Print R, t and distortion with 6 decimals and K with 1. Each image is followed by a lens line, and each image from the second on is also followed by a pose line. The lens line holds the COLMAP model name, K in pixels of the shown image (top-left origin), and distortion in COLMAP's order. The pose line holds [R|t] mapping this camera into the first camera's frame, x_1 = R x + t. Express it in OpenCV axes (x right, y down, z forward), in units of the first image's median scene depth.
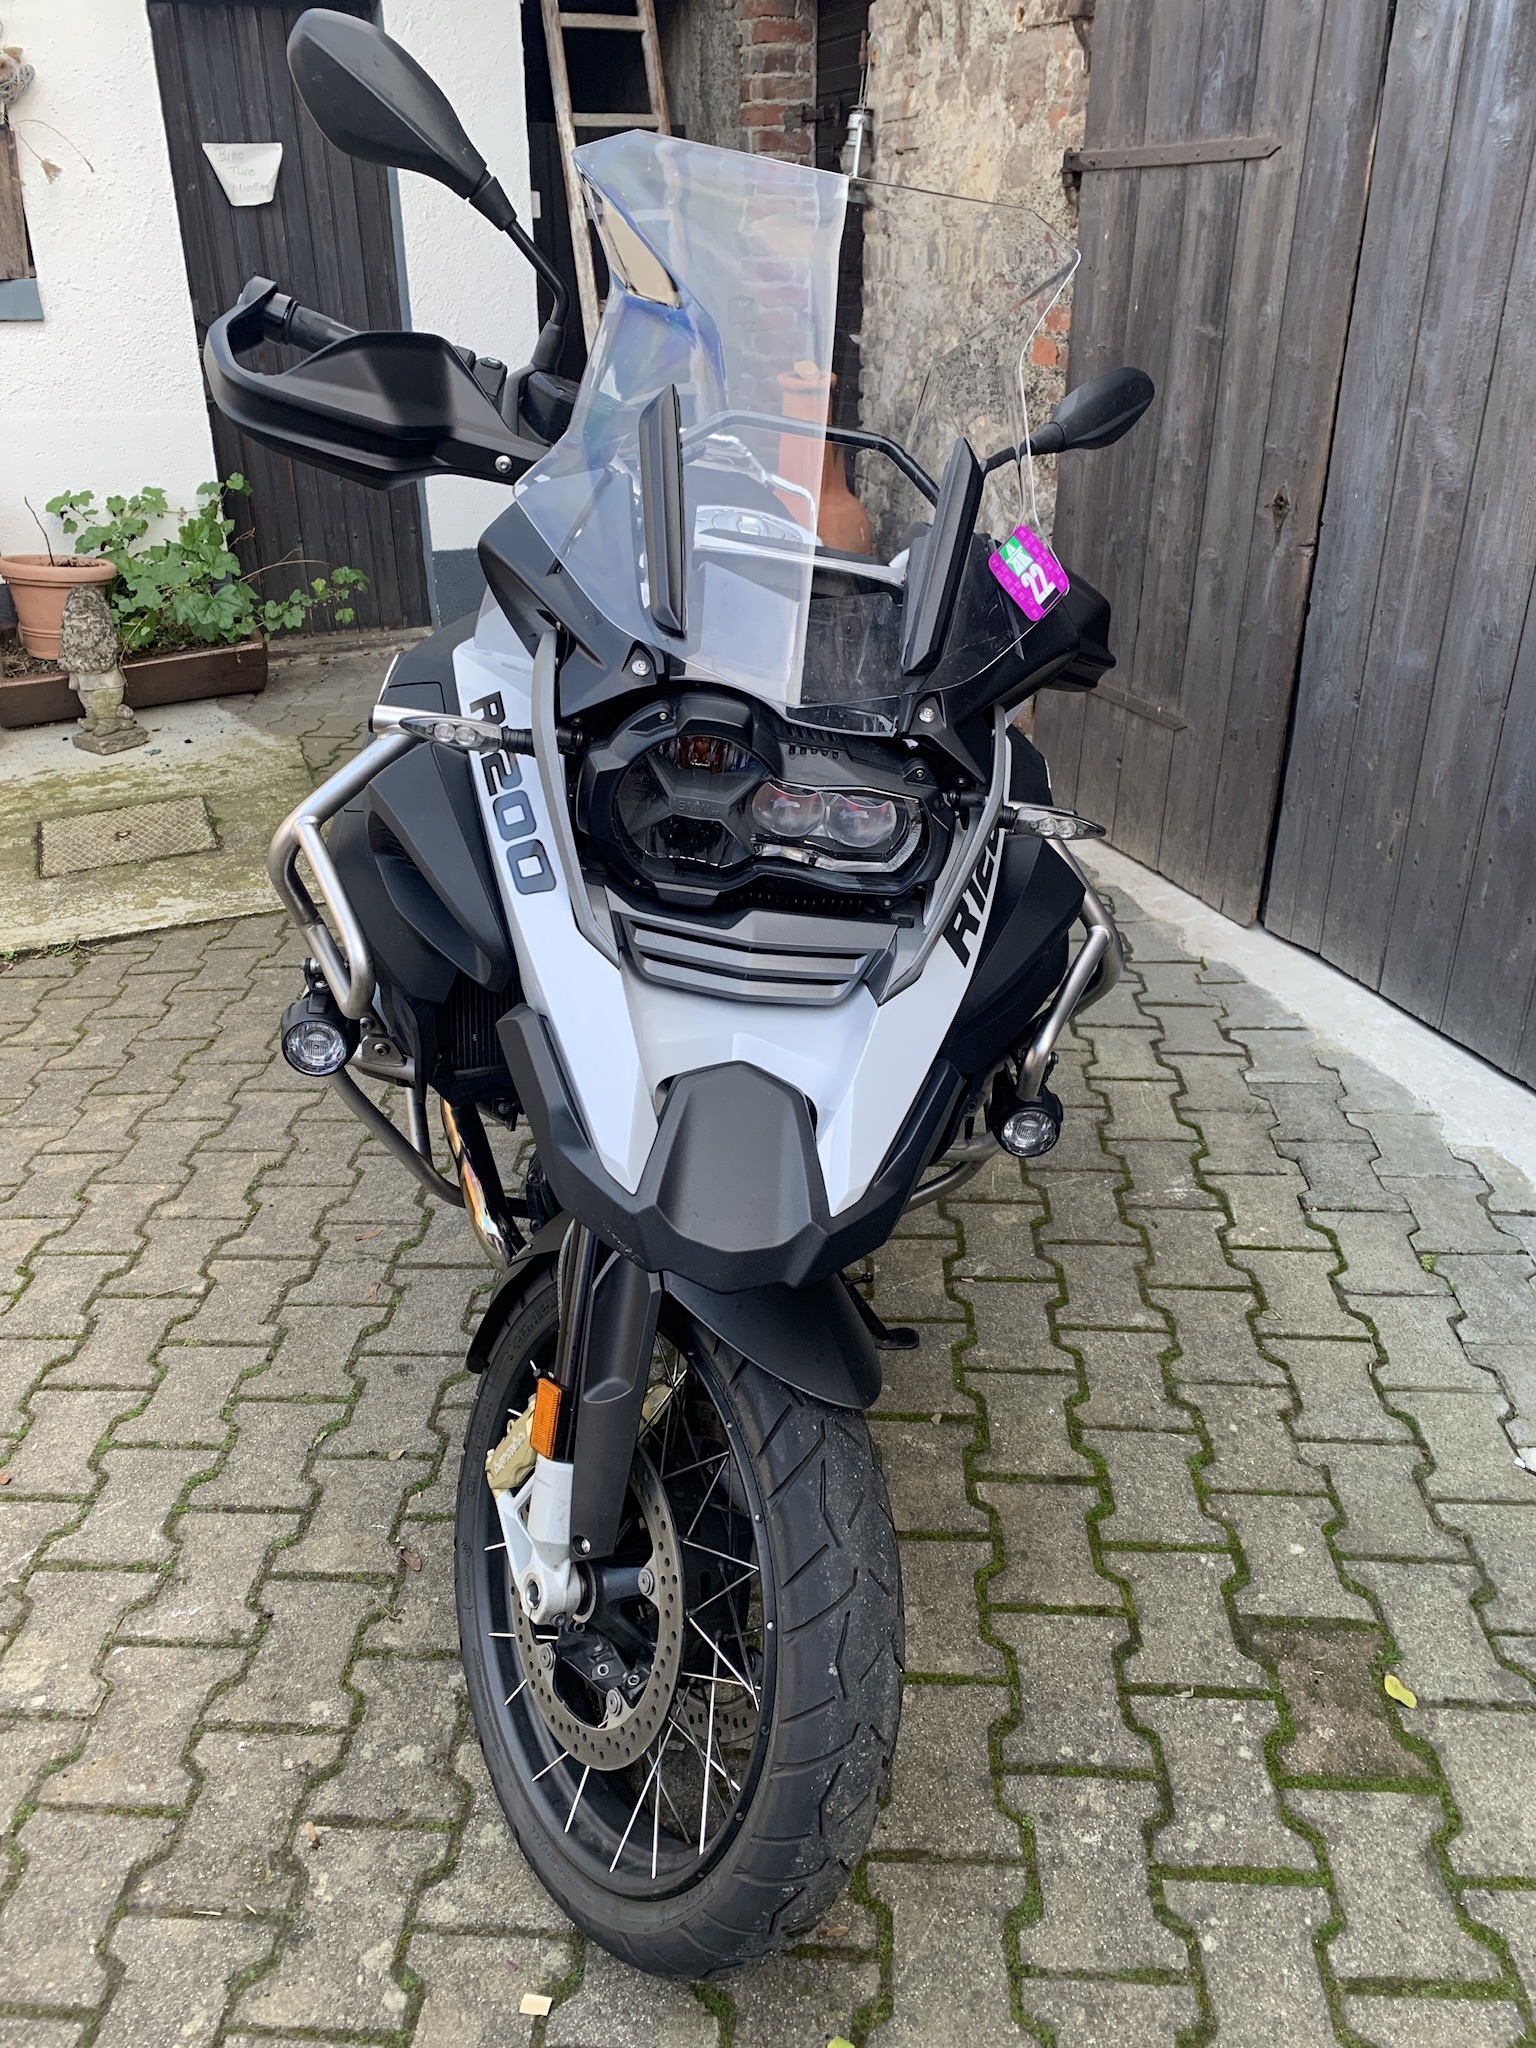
lens RADIAL K [[1561.4, 0, 764.3], [0, 1561.4, 1023.4], [0, 0, 1]] dist [0.007177, 0.001847]
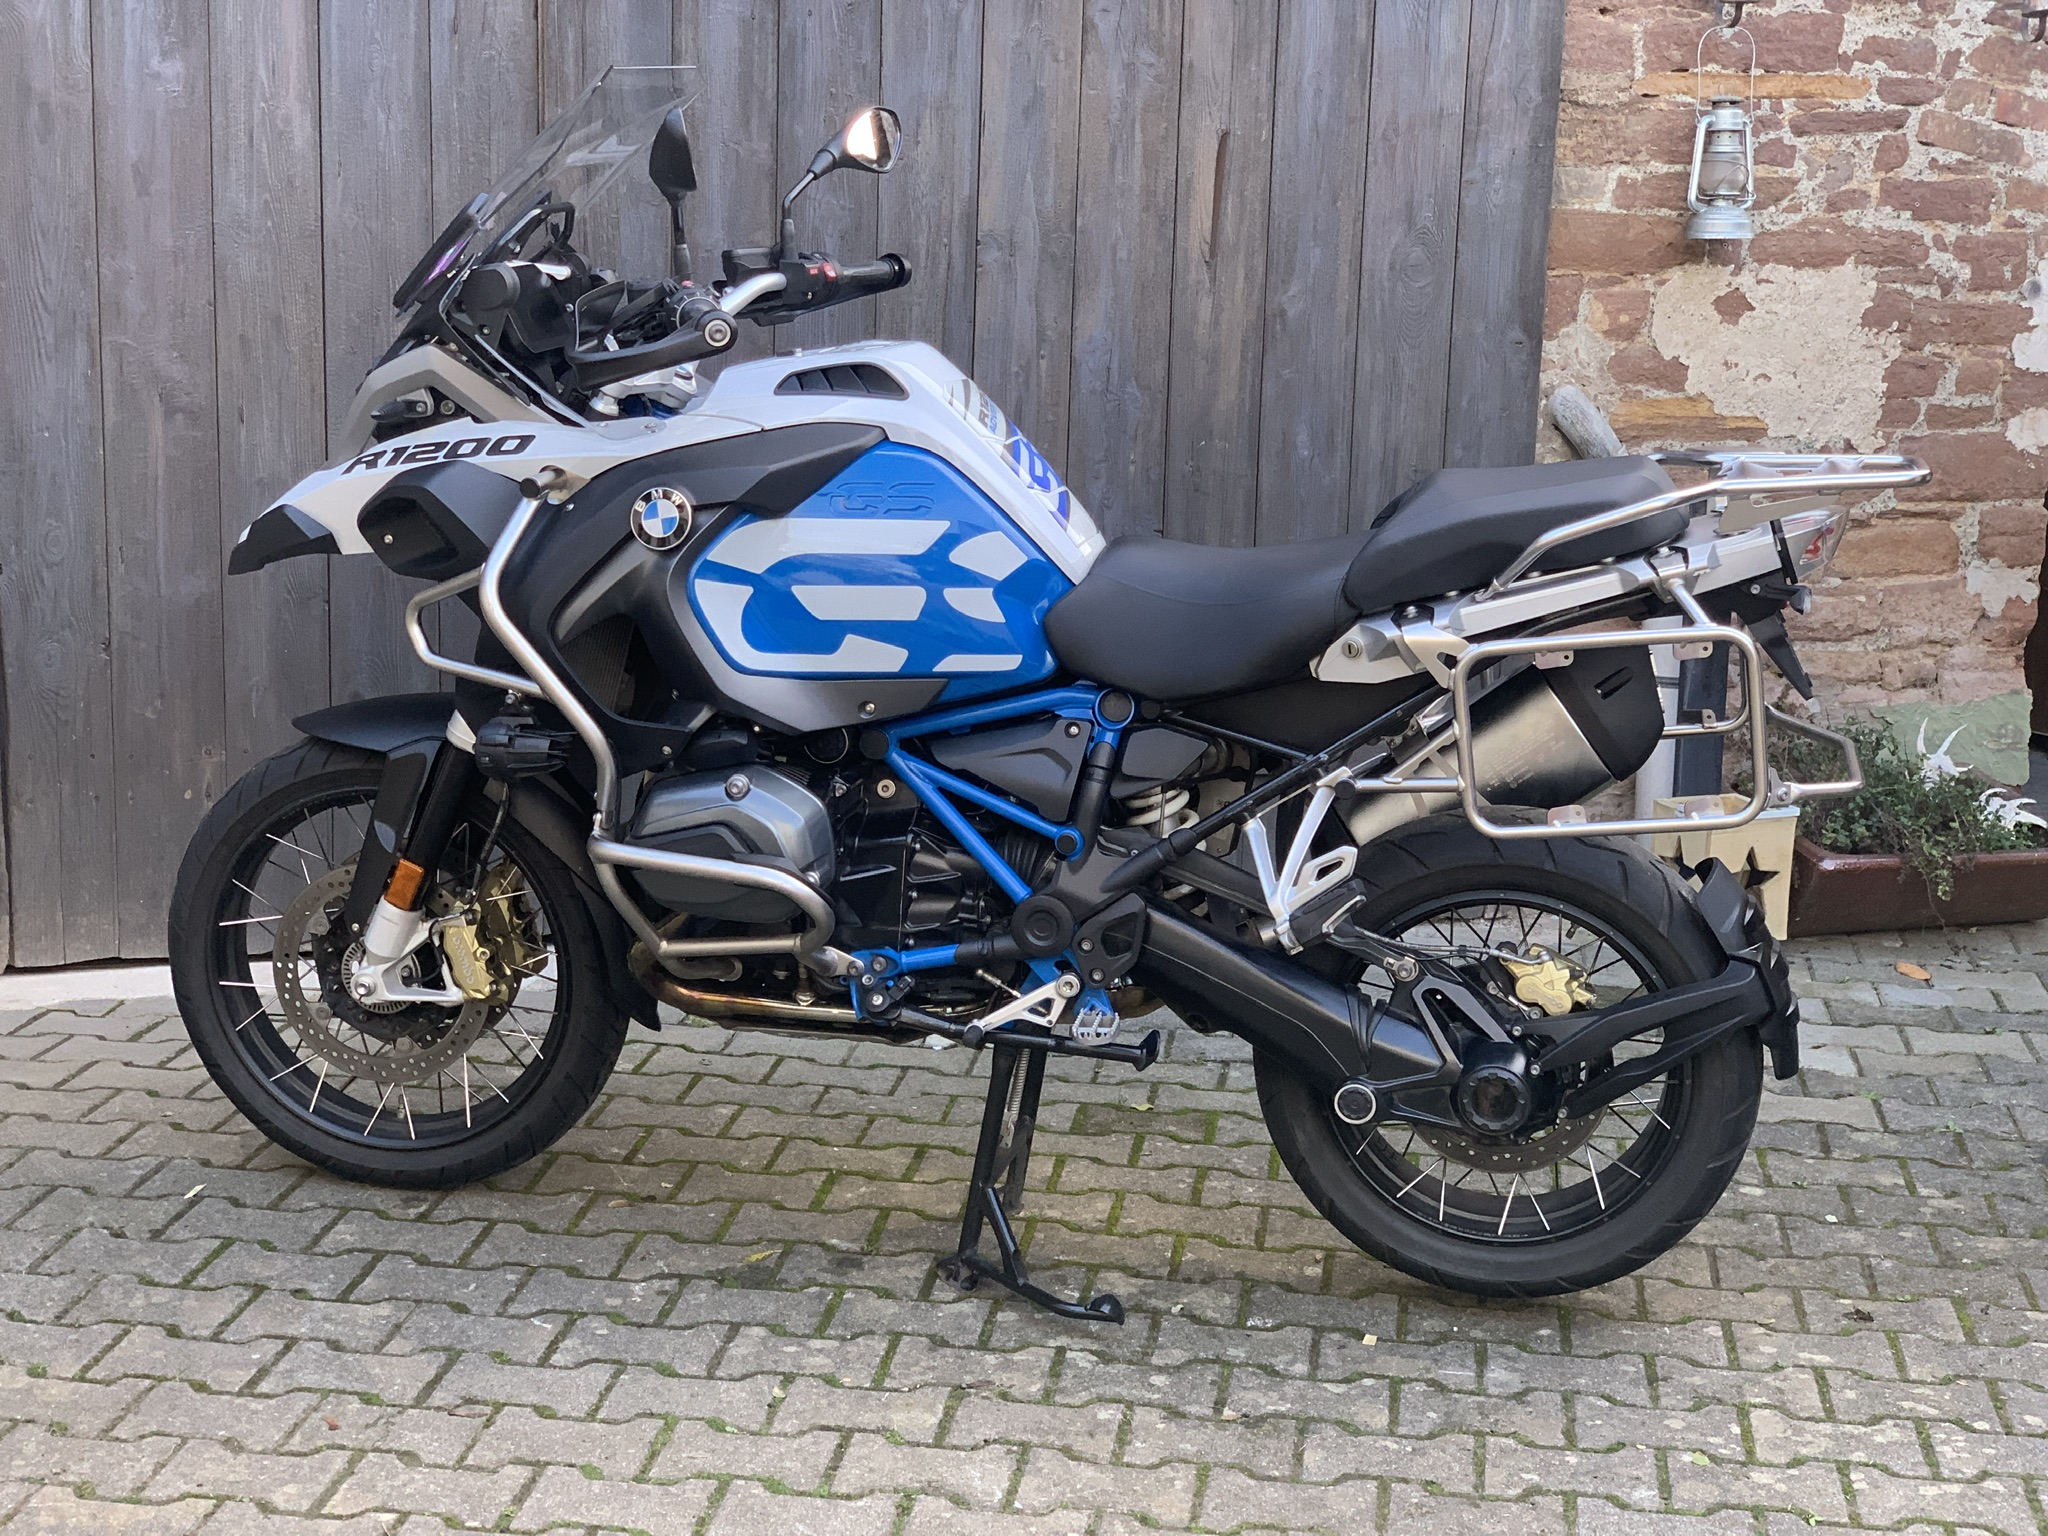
lens RADIAL K [[3021.7, 0, 1024.0], [0, 3021.7, 768.0], [0, 0, 1]] dist [0.166541, -0.616496]
pose [[0.076896, -0.177916, 0.981037, -1.740184], [0.435773, 0.890990, 0.127429, -0.193211], [-0.896766, 0.417711, 0.146045, 0.427332]]
